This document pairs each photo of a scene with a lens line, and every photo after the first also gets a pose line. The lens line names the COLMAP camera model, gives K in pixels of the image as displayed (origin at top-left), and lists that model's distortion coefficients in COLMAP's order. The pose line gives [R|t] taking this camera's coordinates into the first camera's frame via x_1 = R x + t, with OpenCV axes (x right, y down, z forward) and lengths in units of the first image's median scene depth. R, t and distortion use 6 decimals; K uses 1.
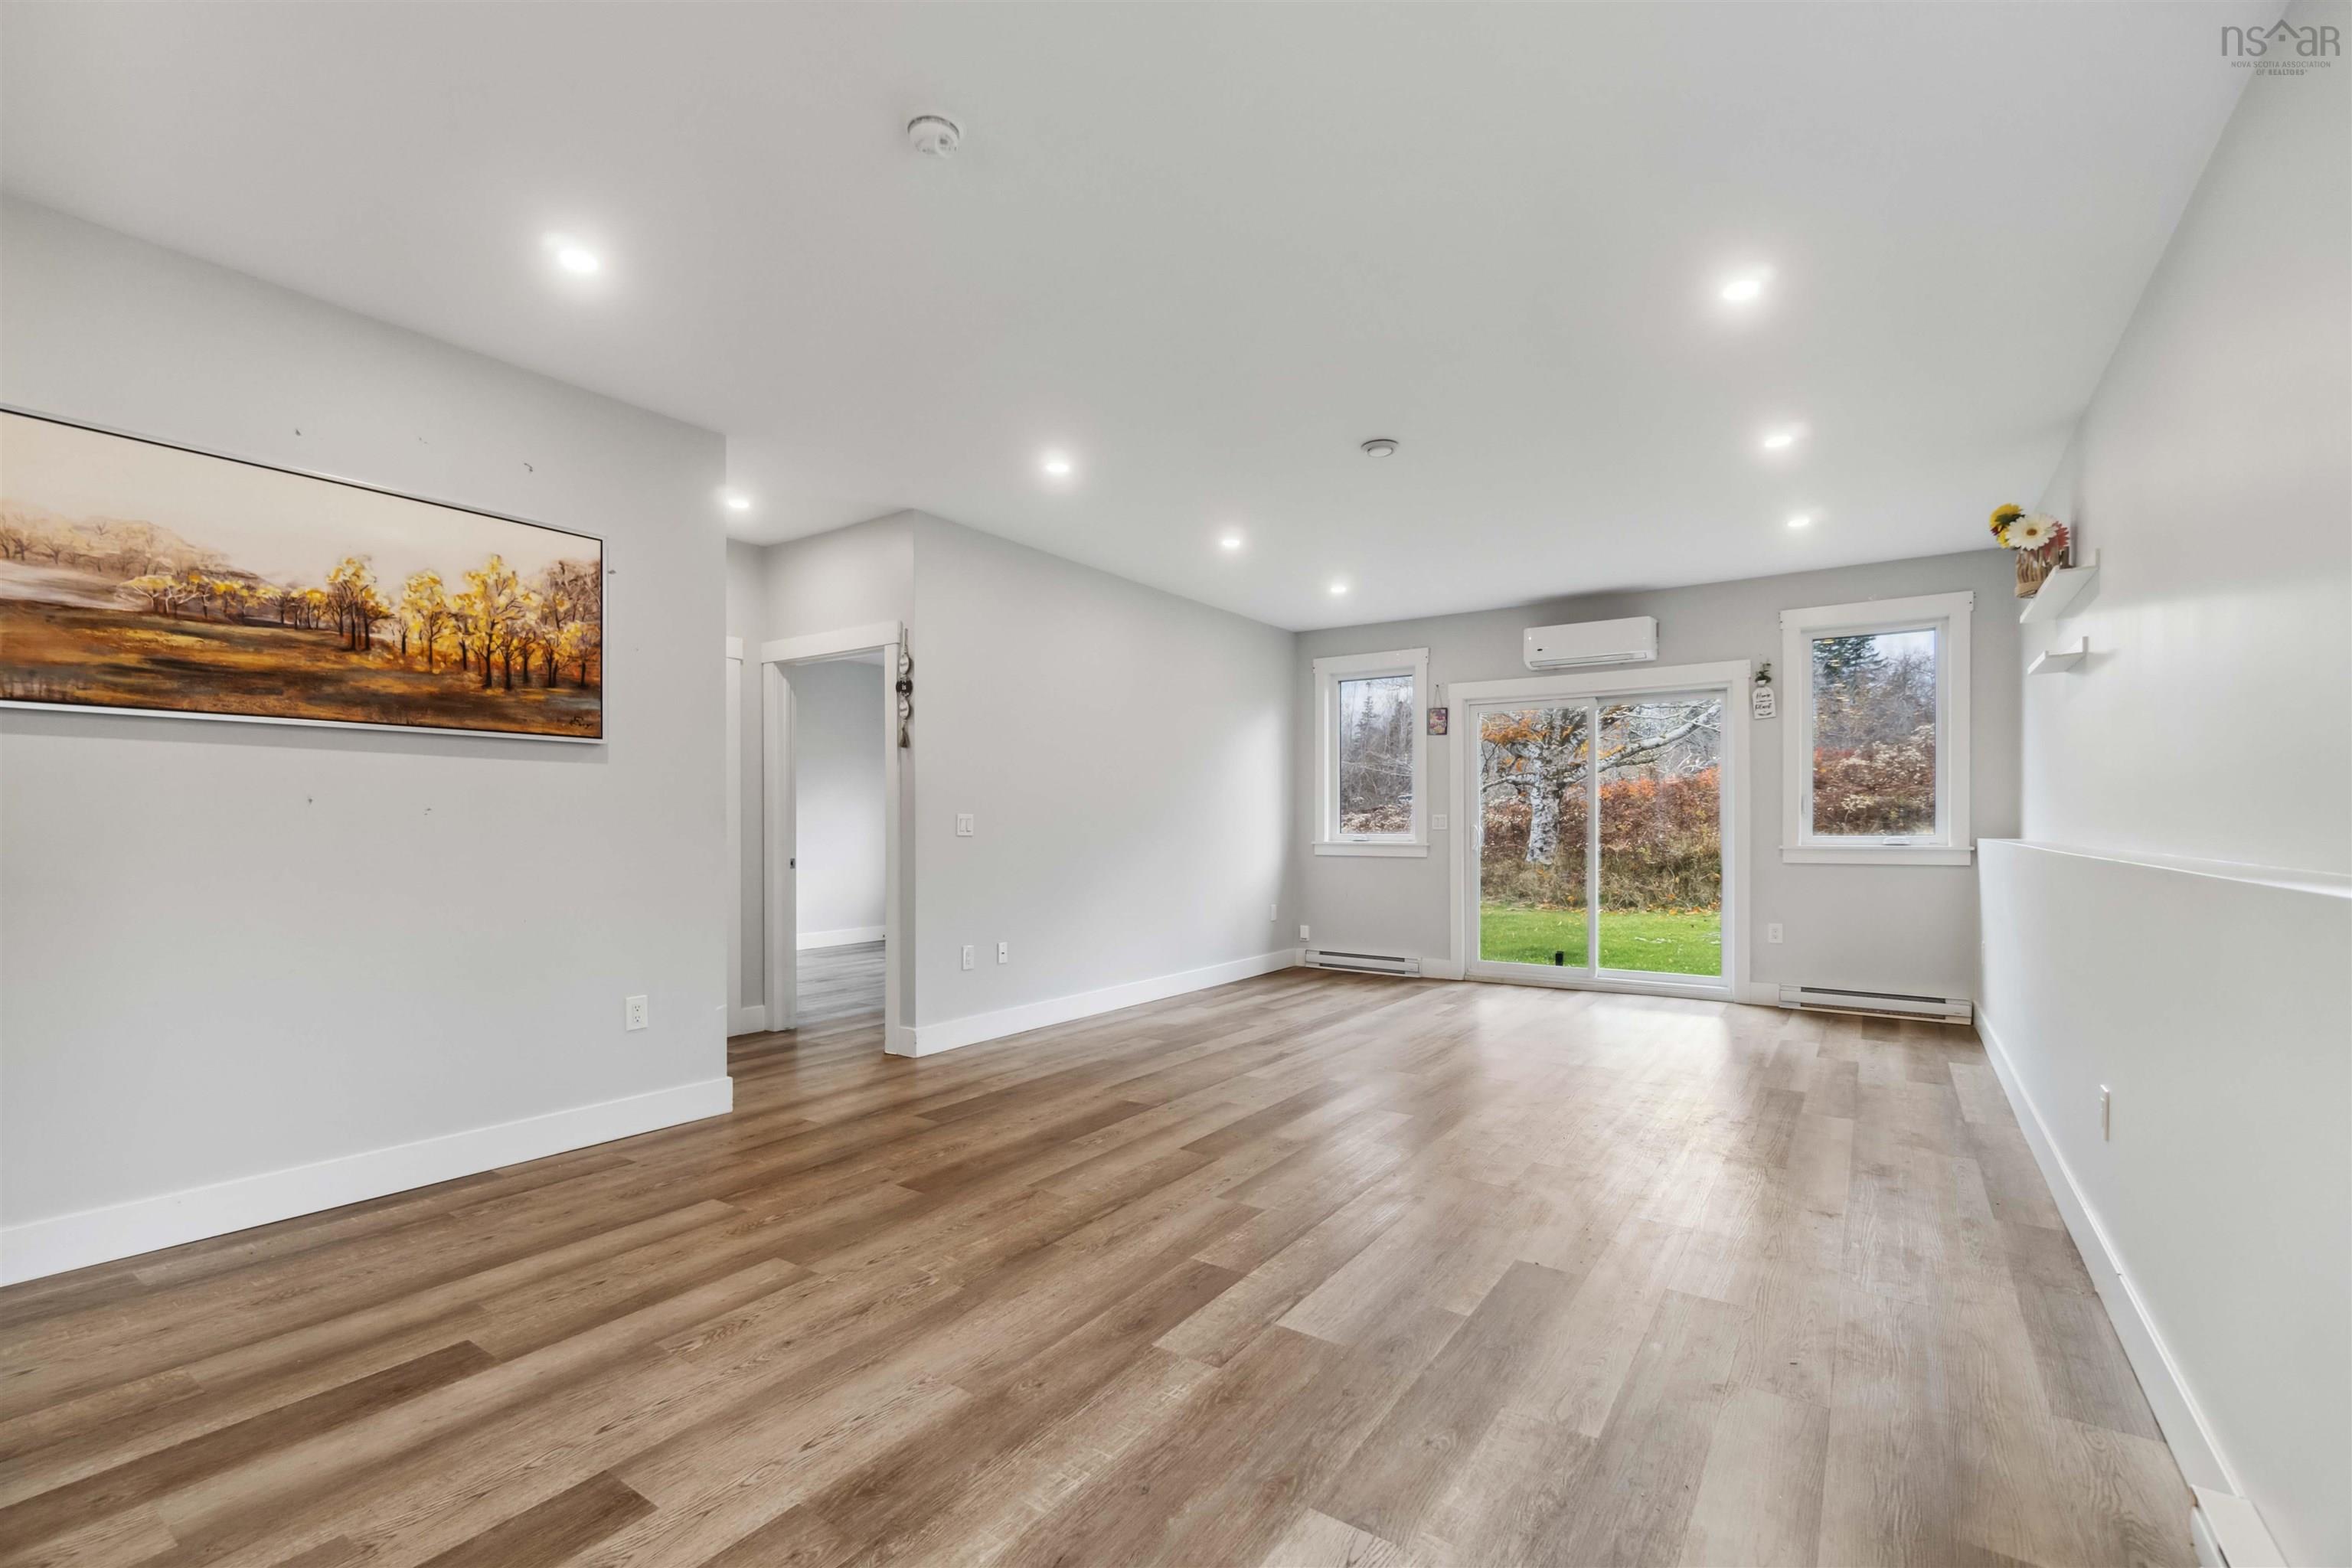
lens RADIAL K [[1008.4, 0, 1161.5], [0, 1008.4, 776.1], [0, 0, 1]] dist [0.001657, 0.000314]
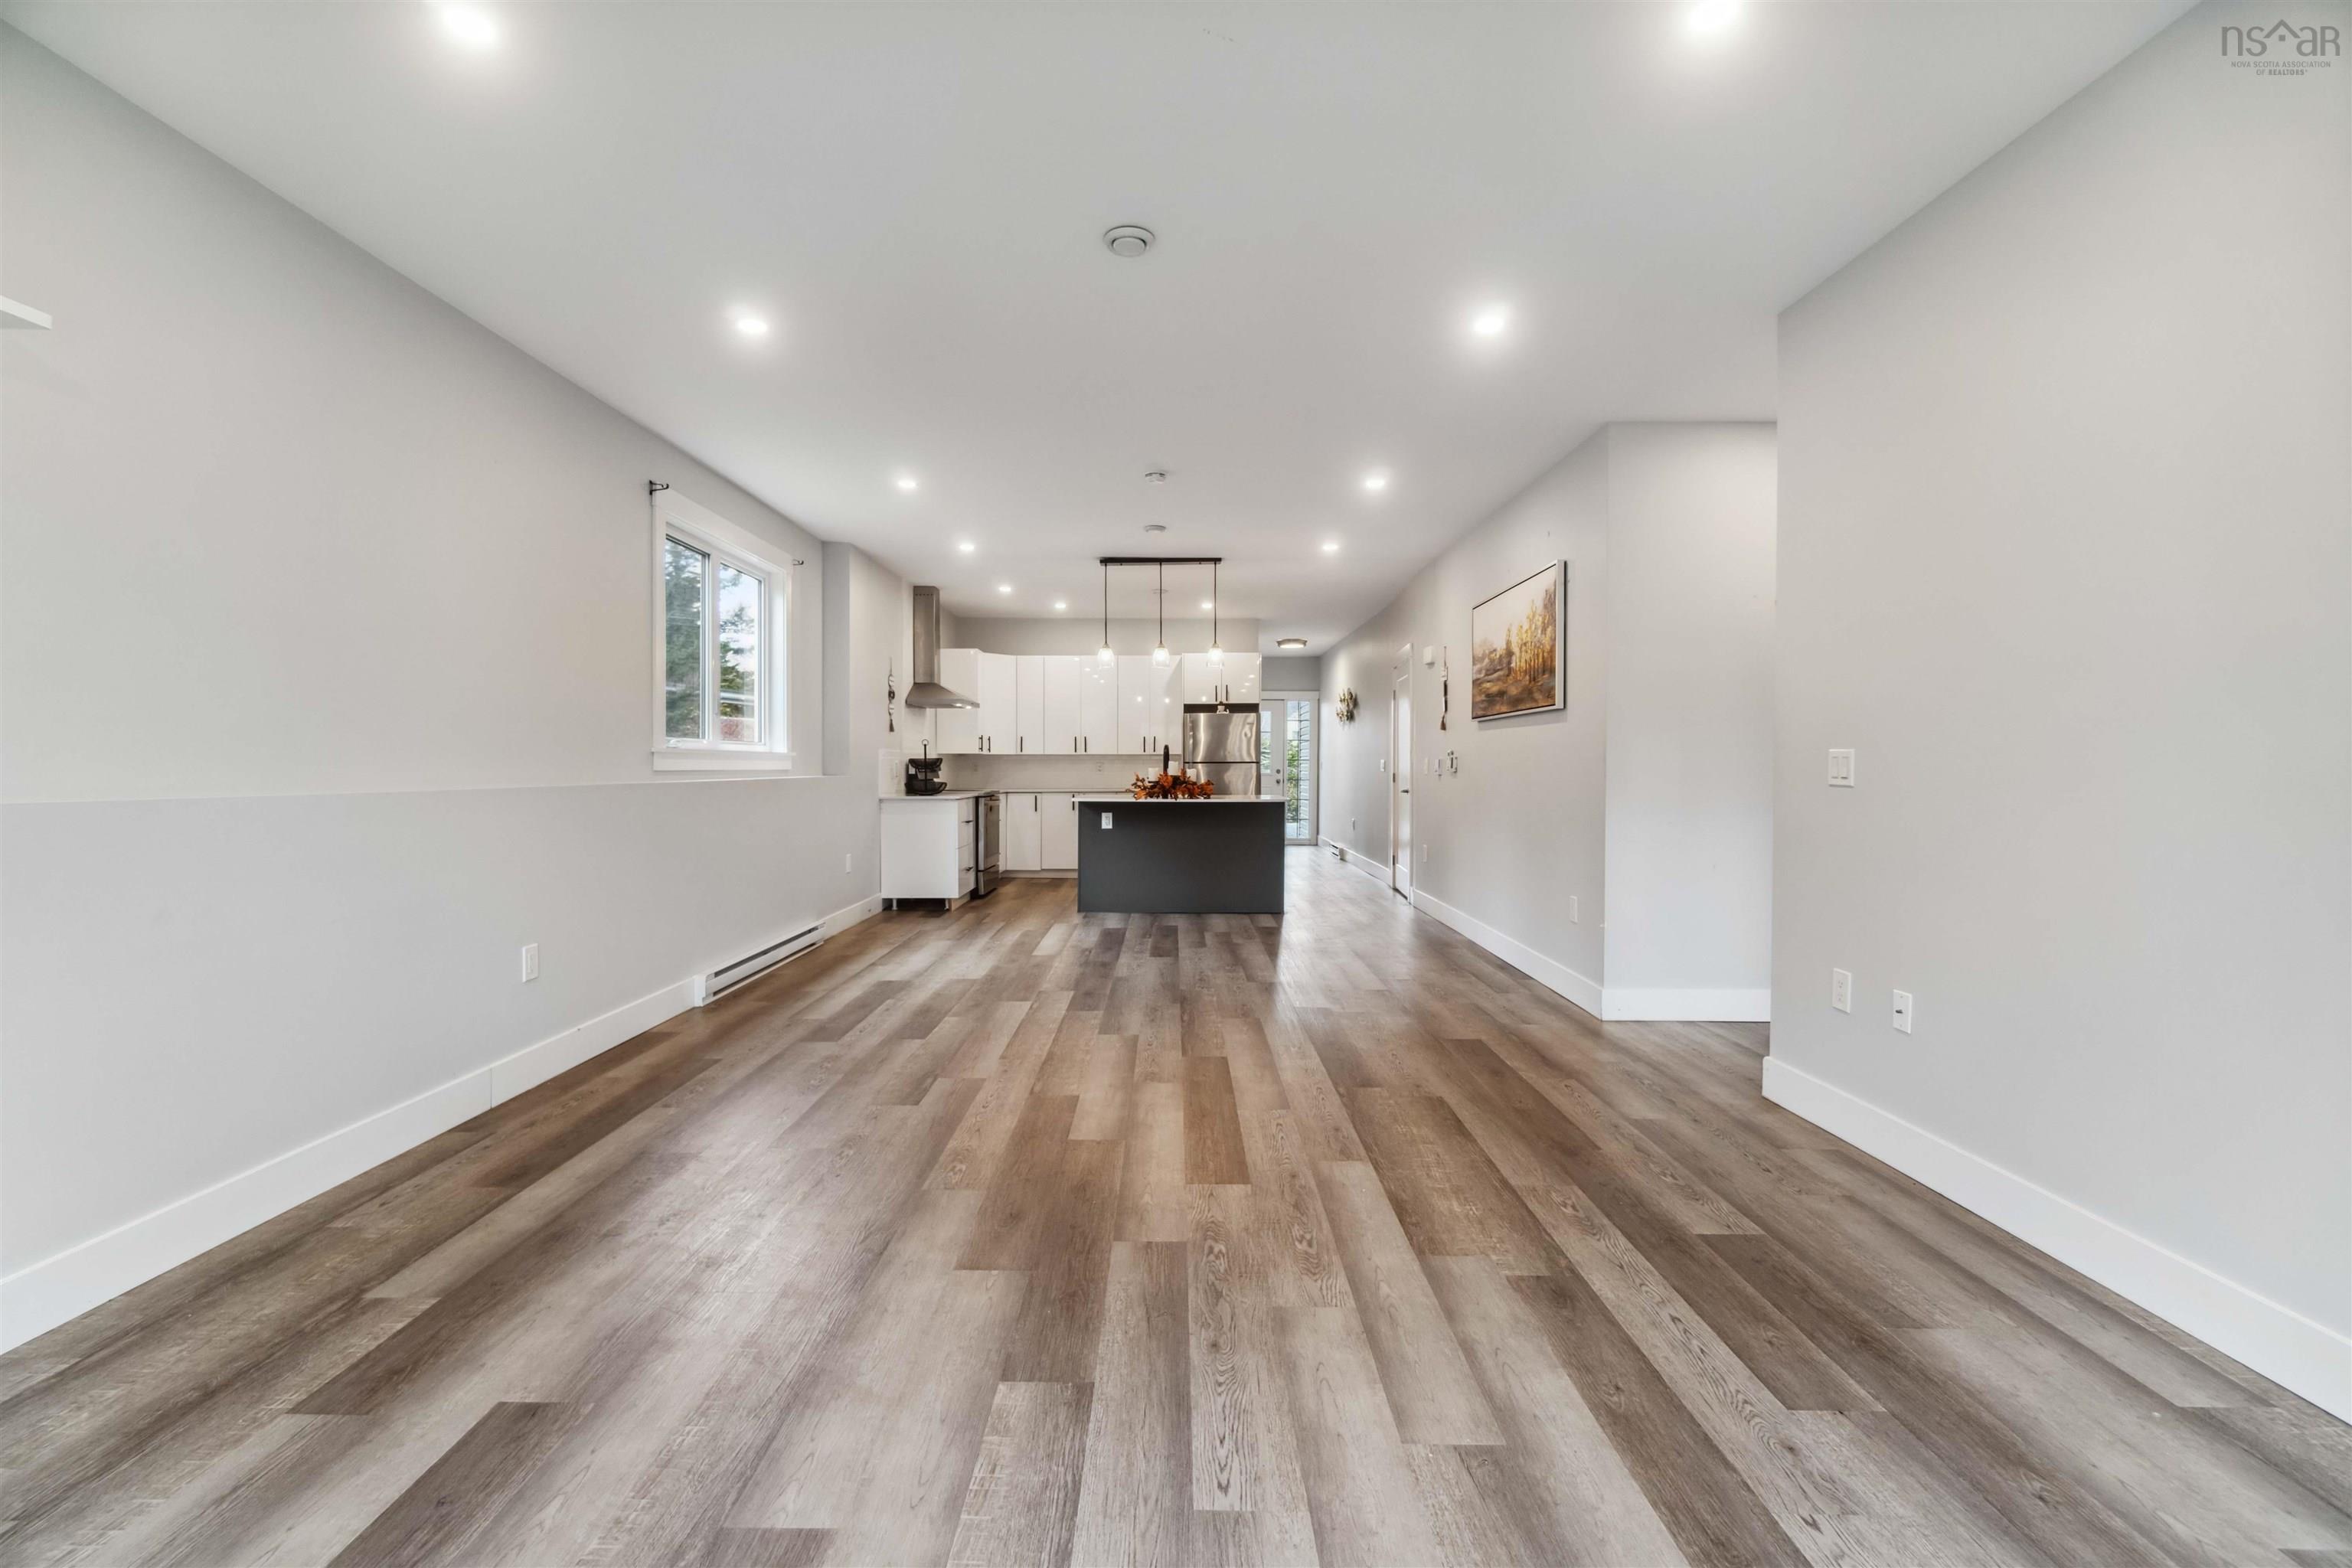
lens RADIAL K [[1008.4, 0, 1161.5], [0, 1008.4, 776.1], [0, 0, 1]] dist [0.001657, 0.000314]
pose [[-0.823469, 0.001576, -0.567359, 0.807297], [0.022669, 0.999289, -0.030127, 0.107089], [0.566908, -0.037670, -0.822919, 2.158793]]
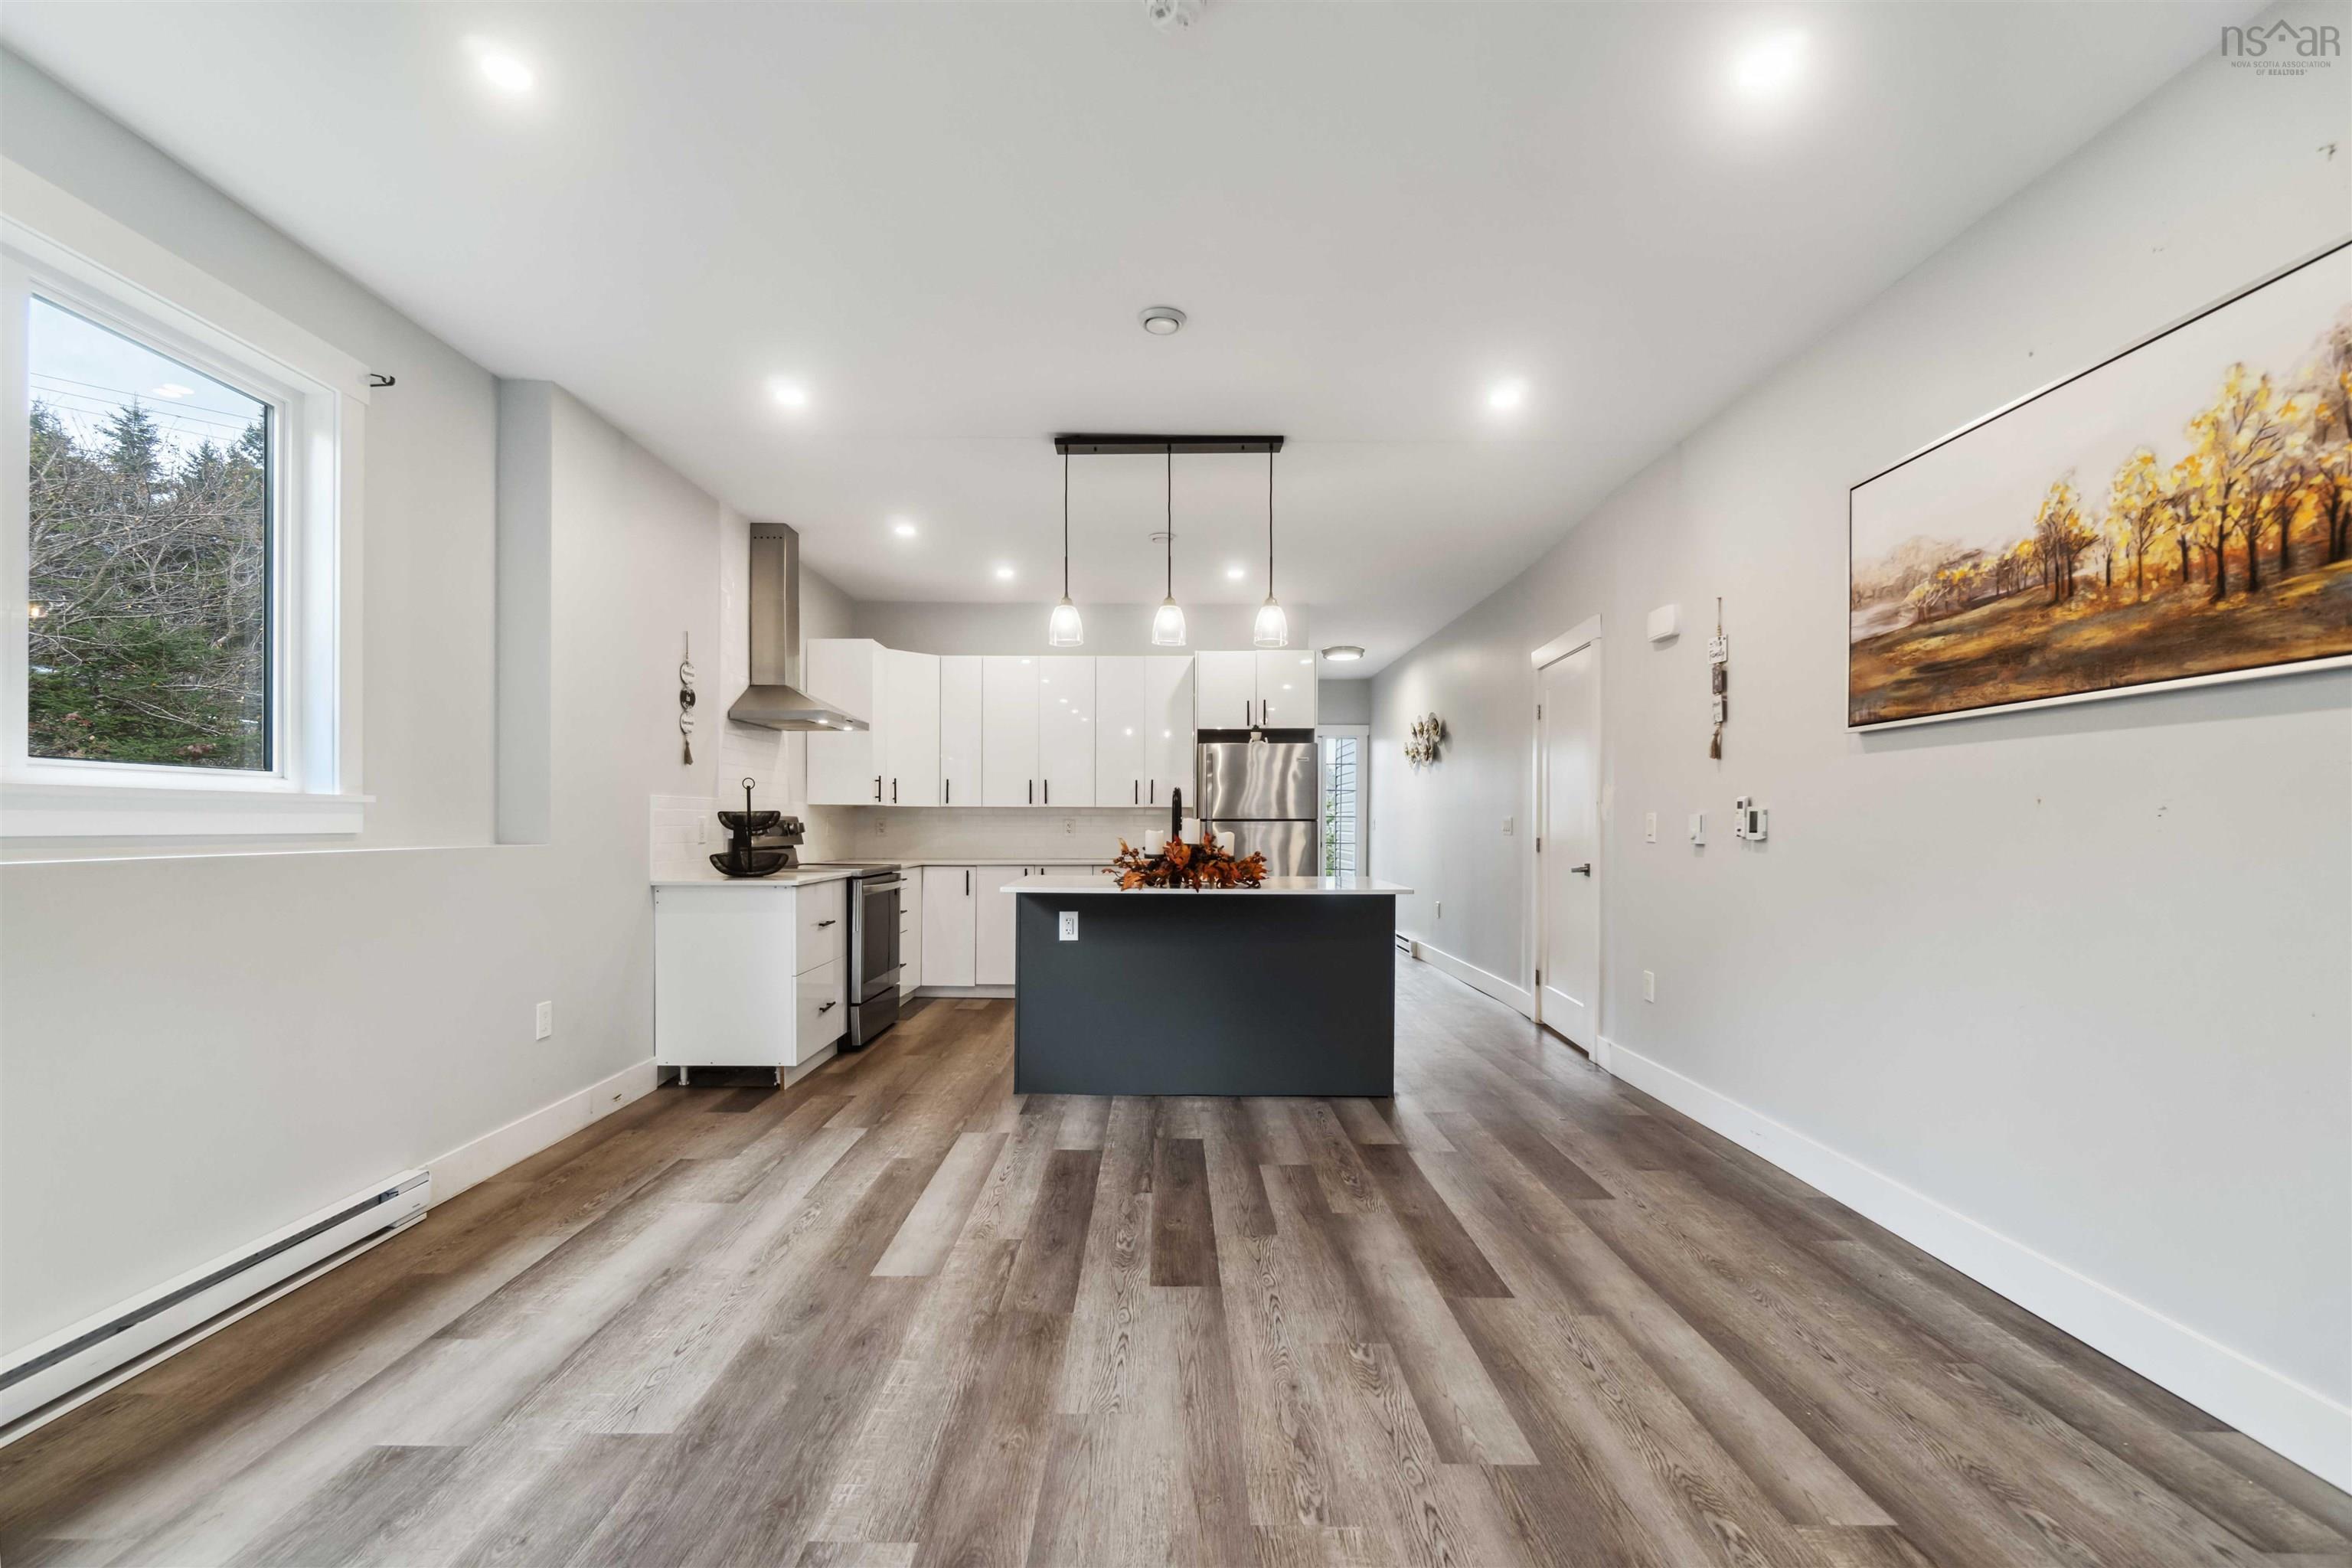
lens RADIAL K [[1025.3, 0, 1155.9], [0, 1025.3, 823.0], [0, 0, 1]] dist [0.000574, 0.000207]
pose [[-0.820989, -0.006409, -0.570908, 0.194655], [0.020396, 0.998970, -0.040545, 0.058361], [0.570580, -0.044931, -0.820012, 1.229738]]
